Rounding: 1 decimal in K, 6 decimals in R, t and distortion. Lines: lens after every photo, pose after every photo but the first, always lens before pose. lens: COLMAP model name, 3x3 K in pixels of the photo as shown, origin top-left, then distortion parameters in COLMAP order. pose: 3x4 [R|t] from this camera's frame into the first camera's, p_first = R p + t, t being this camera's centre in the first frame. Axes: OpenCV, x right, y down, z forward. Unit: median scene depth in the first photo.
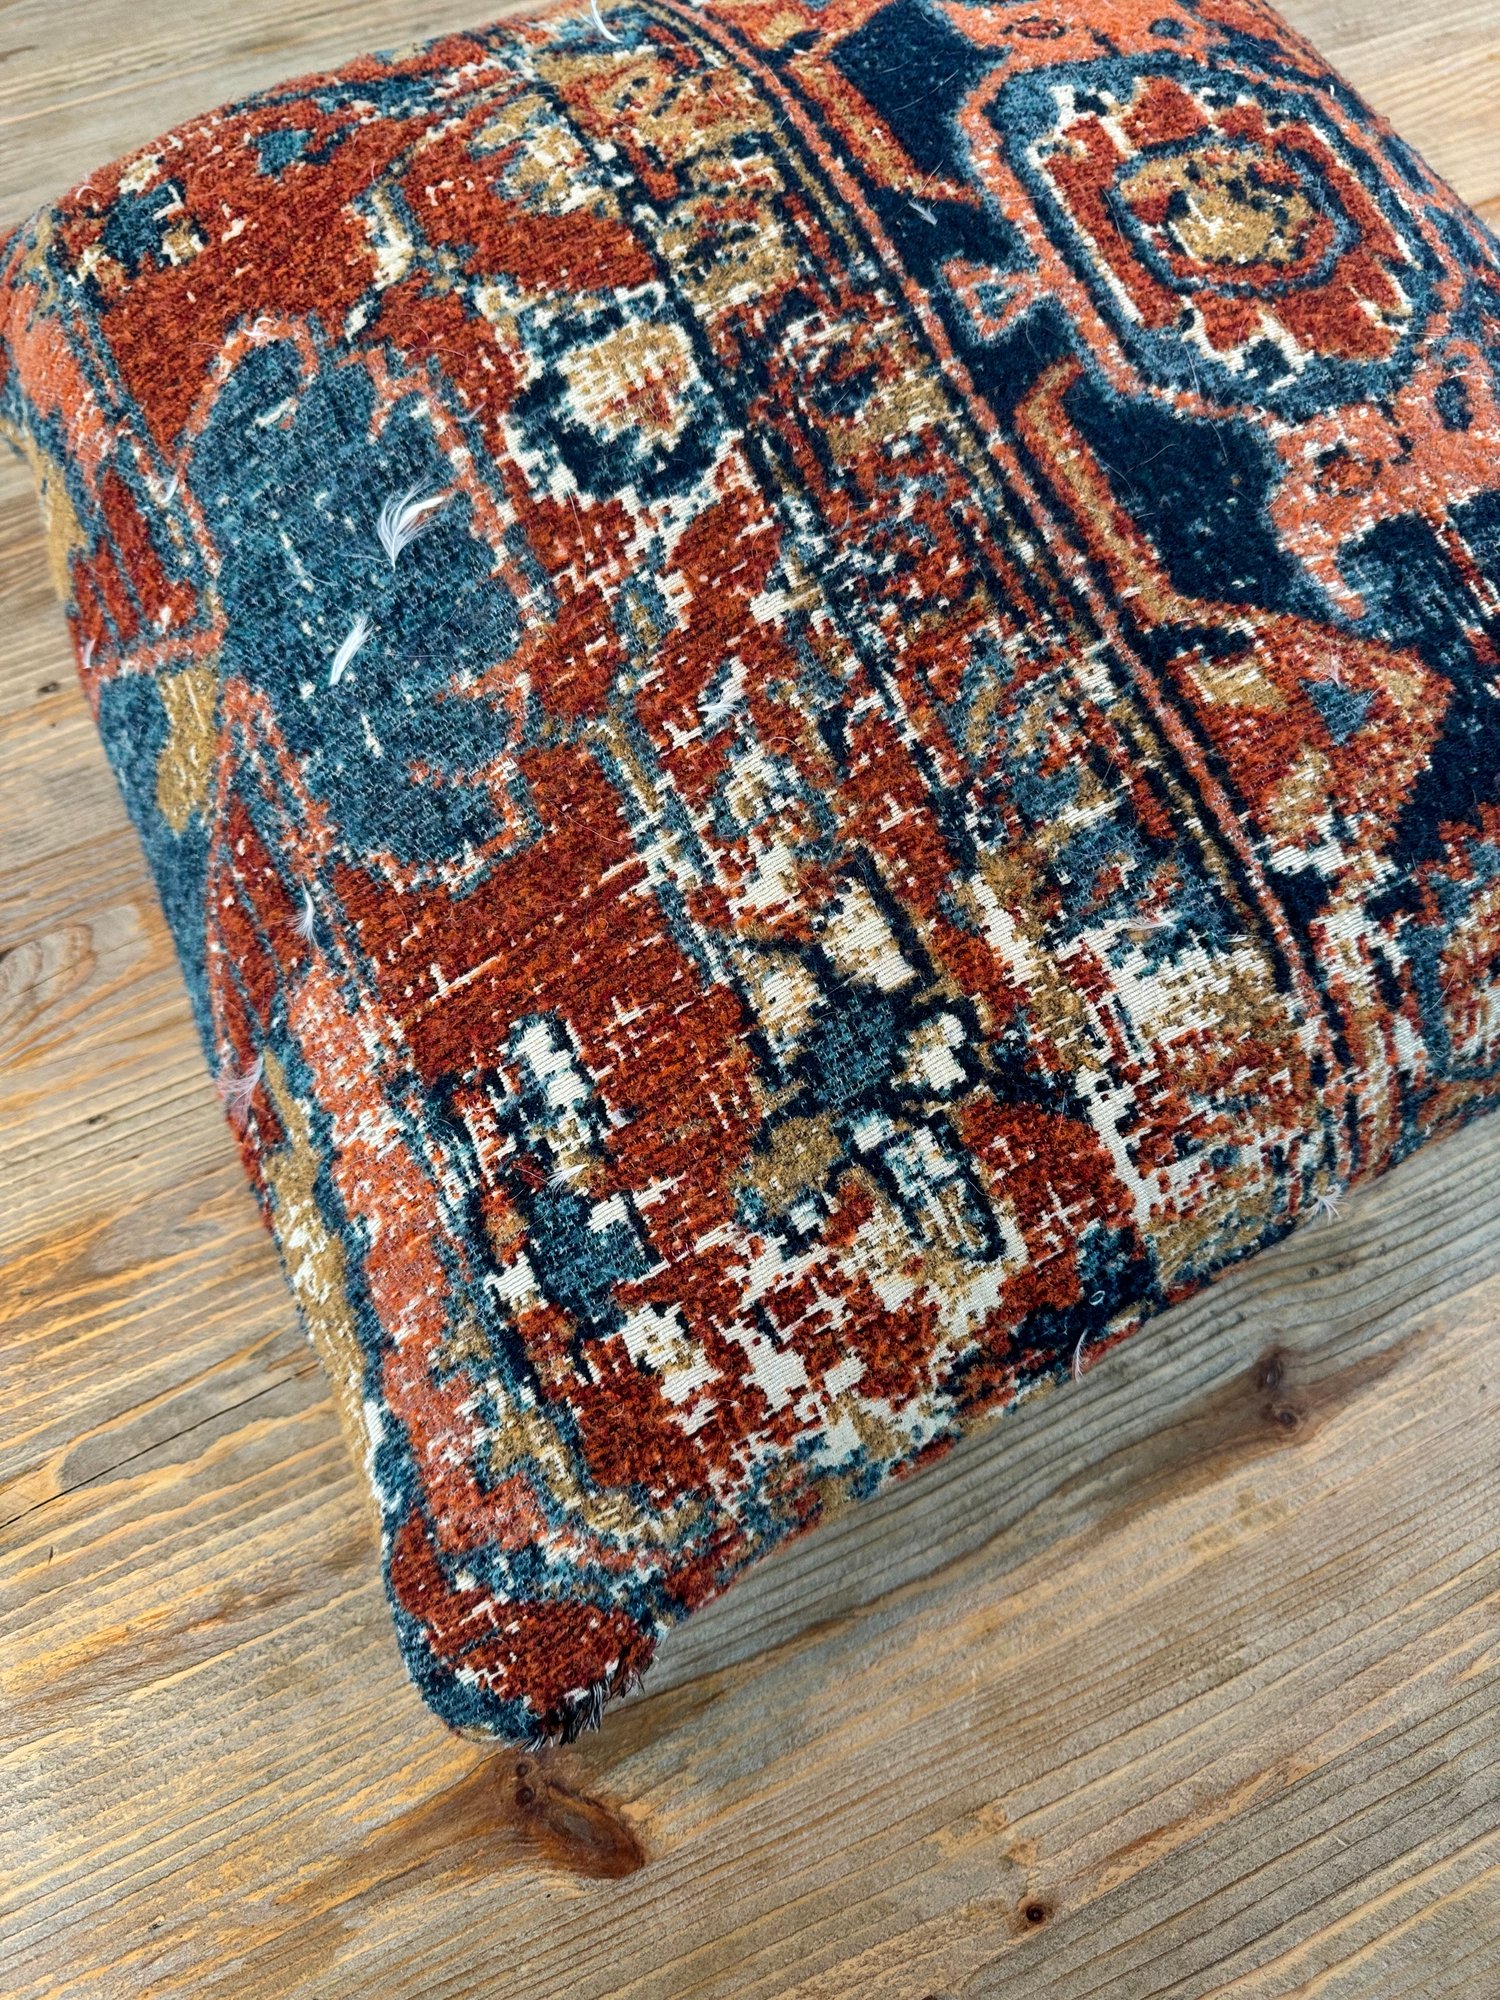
lens RADIAL K [[1448.5, 0, 742.4], [0, 1448.5, 1021.6], [0, 0, 1]] dist [0.018731, -0.022696]
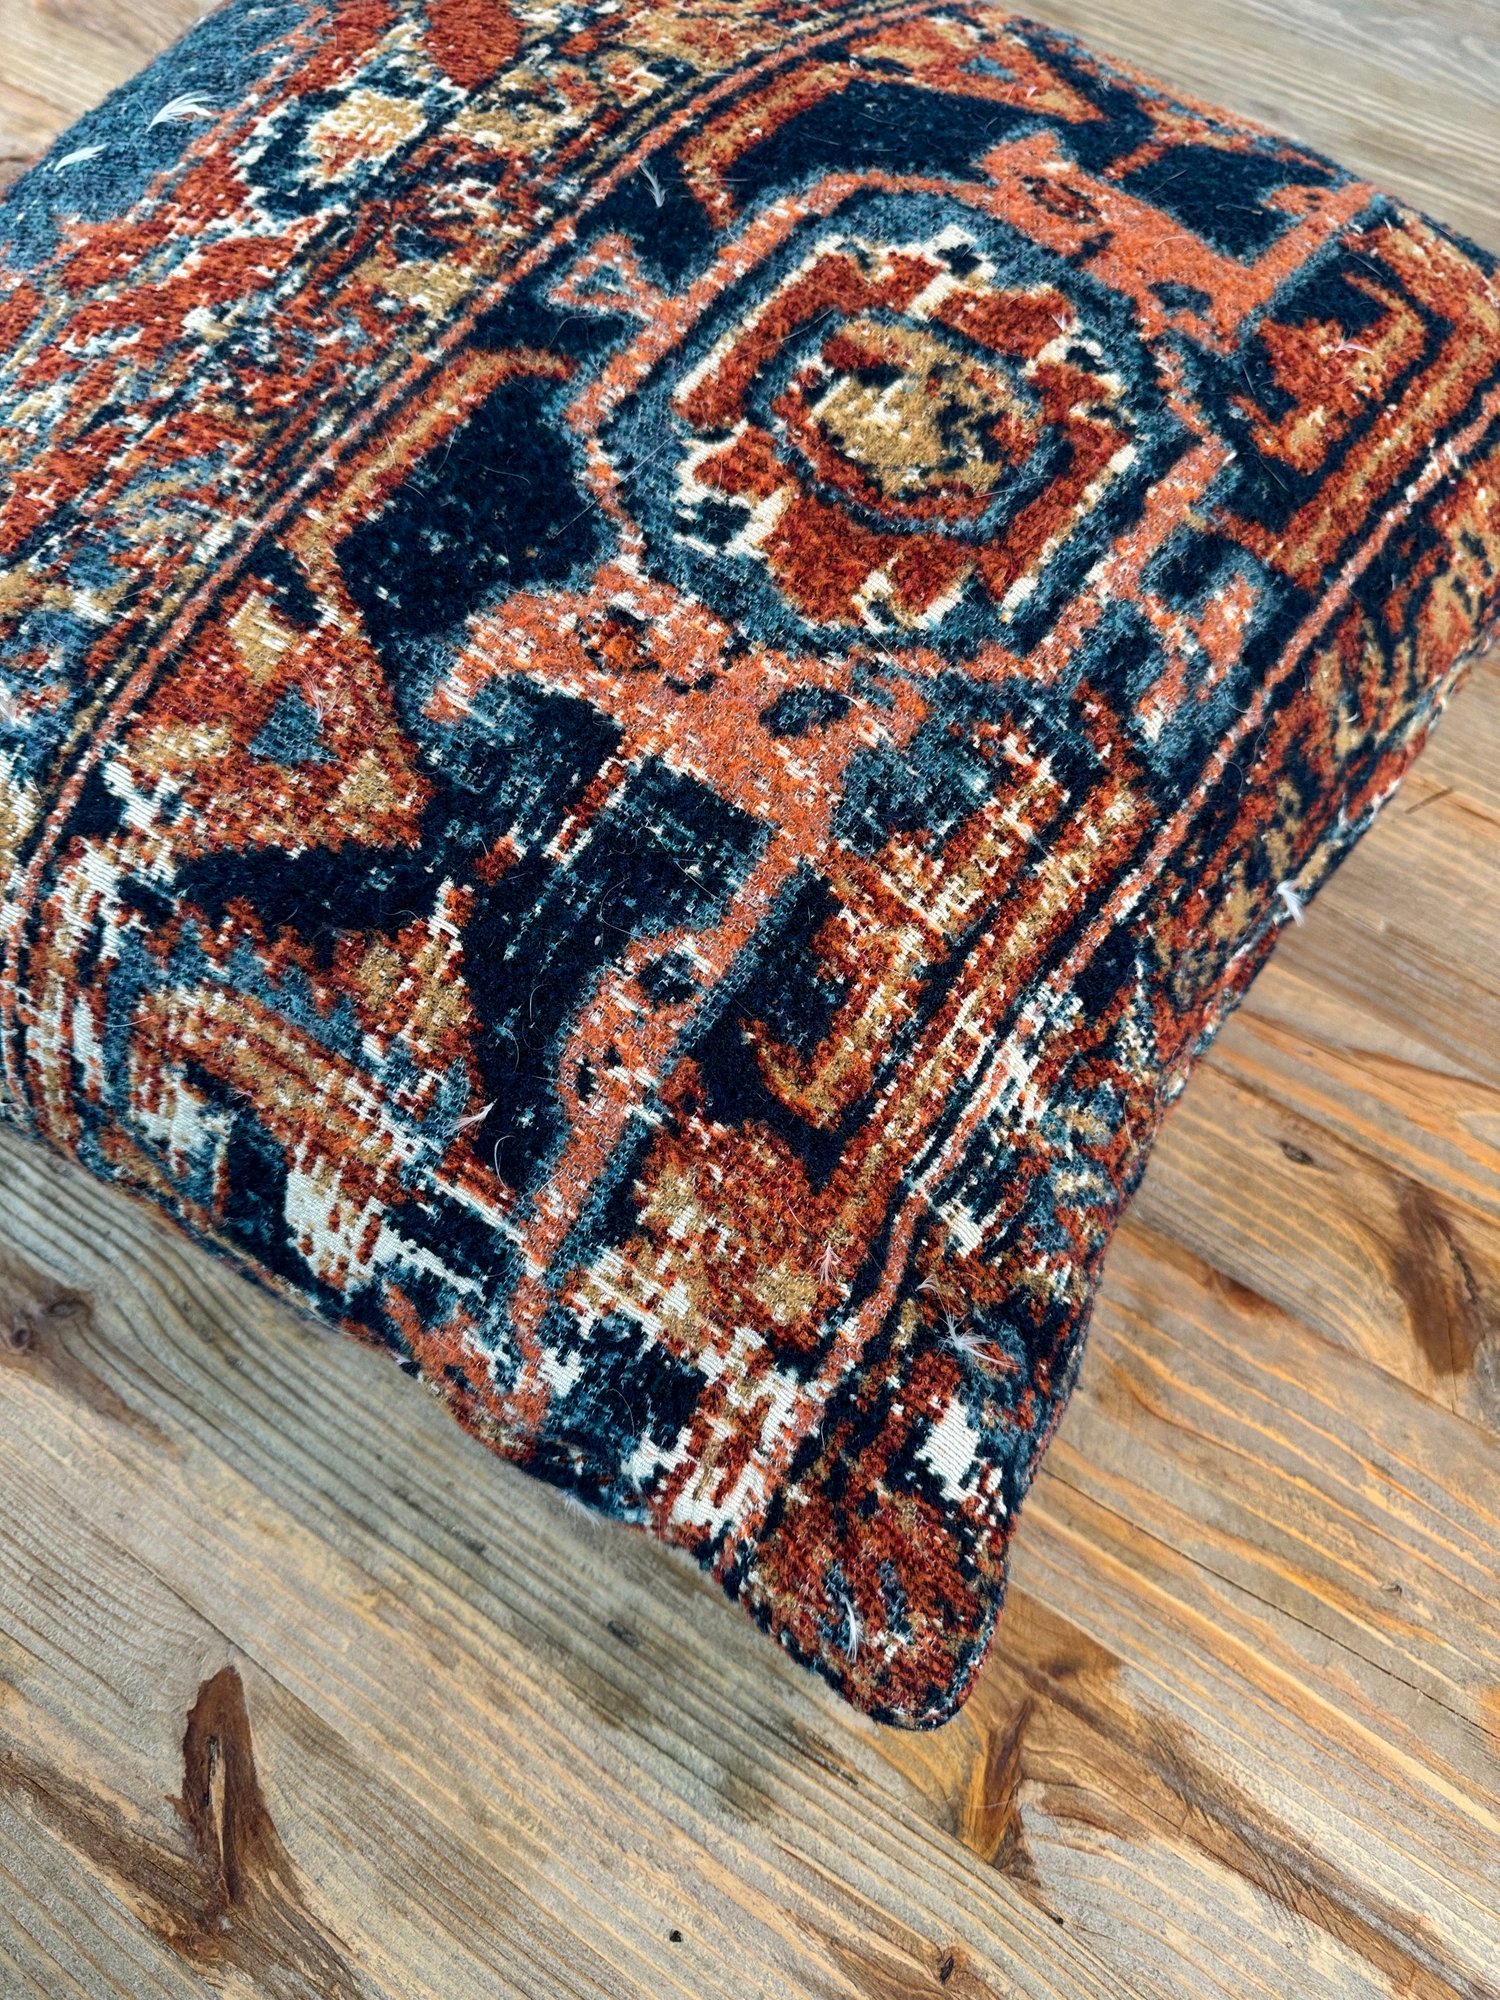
lens RADIAL K [[1448.5, 0, 762.0], [0, 1448.5, 1027.3], [0, 0, 1]] dist [0.018731, -0.022696]
pose [[0.502621, 0.769185, -0.394622, 1.024790], [-0.789530, 0.594359, 0.152901, -0.463255], [0.352157, 0.234715, 0.906032, 0.316556]]
